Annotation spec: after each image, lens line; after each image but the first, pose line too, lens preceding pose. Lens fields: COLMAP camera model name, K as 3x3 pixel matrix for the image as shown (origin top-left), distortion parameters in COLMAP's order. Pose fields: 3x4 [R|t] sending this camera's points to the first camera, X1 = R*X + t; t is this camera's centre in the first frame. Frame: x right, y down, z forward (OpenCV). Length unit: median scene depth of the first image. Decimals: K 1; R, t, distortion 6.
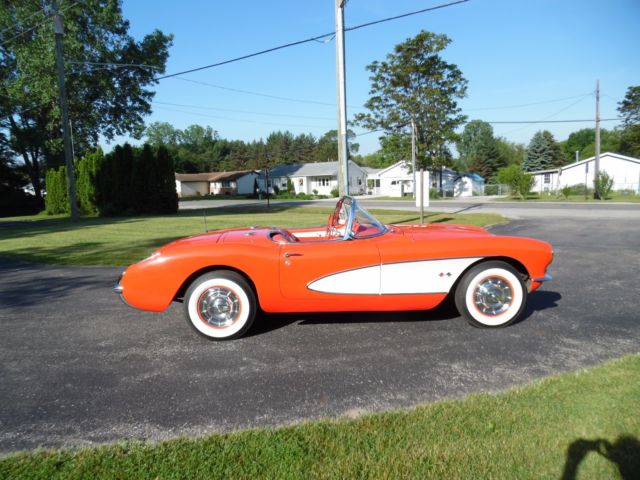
lens RADIAL K [[466.1, 0, 315.9], [0, 466.1, 241.8], [0, 0, 1]] dist [-0.017113, 0.035234]
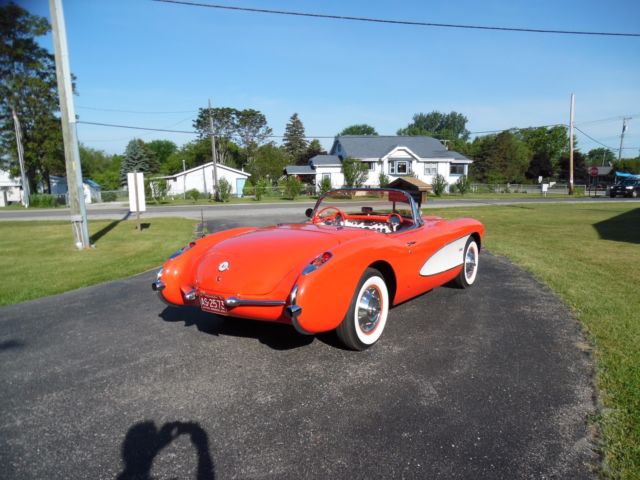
lens RADIAL K [[466.1, 0, 323.3], [0, 466.1, 252.4], [0, 0, 1]] dist [-0.017113, 0.035234]
pose [[0.612901, -0.106760, 0.782914, -0.127268], [0.102857, 0.993179, 0.054911, -0.004053], [-0.783436, 0.046873, 0.619702, 0.069108]]
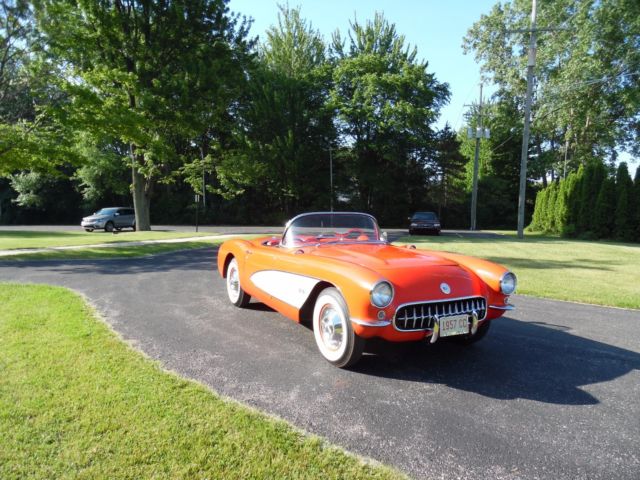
lens RADIAL K [[466.1, 0, 321.6], [0, 466.1, 241.3], [0, 0, 1]] dist [-0.017113, 0.035234]
pose [[0.417115, 0.100357, -0.903296, 0.161644], [-0.141071, 0.988988, 0.044735, -0.011909], [0.897838, 0.108769, 0.426679, 0.079984]]
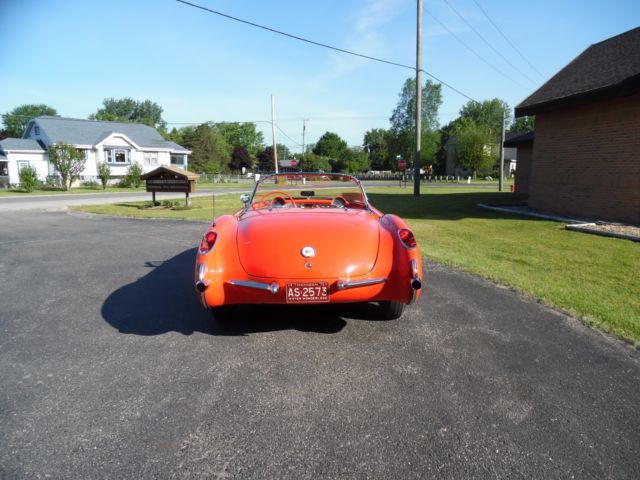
lens RADIAL K [[466.1, 0, 326.5], [0, 466.1, 245.9], [0, 0, 1]] dist [-0.017113, 0.035234]
pose [[0.018230, -0.141441, 0.989779, -0.157487], [0.135216, 0.981198, 0.137724, -0.012097], [-0.990648, 0.131324, 0.037012, 0.148189]]
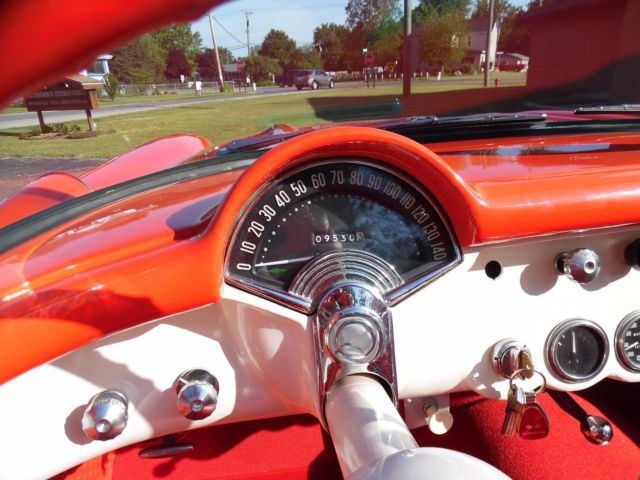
lens RADIAL K [[466.1, 0, 318.0], [0, 466.1, 246.7], [0, 0, 1]] dist [-0.017113, 0.035234]
pose [[-0.070678, -0.327299, 0.942274, 0.003059], [0.184093, 0.924130, 0.334805, -0.010356], [-0.980364, 0.197129, -0.005062, 0.170931]]
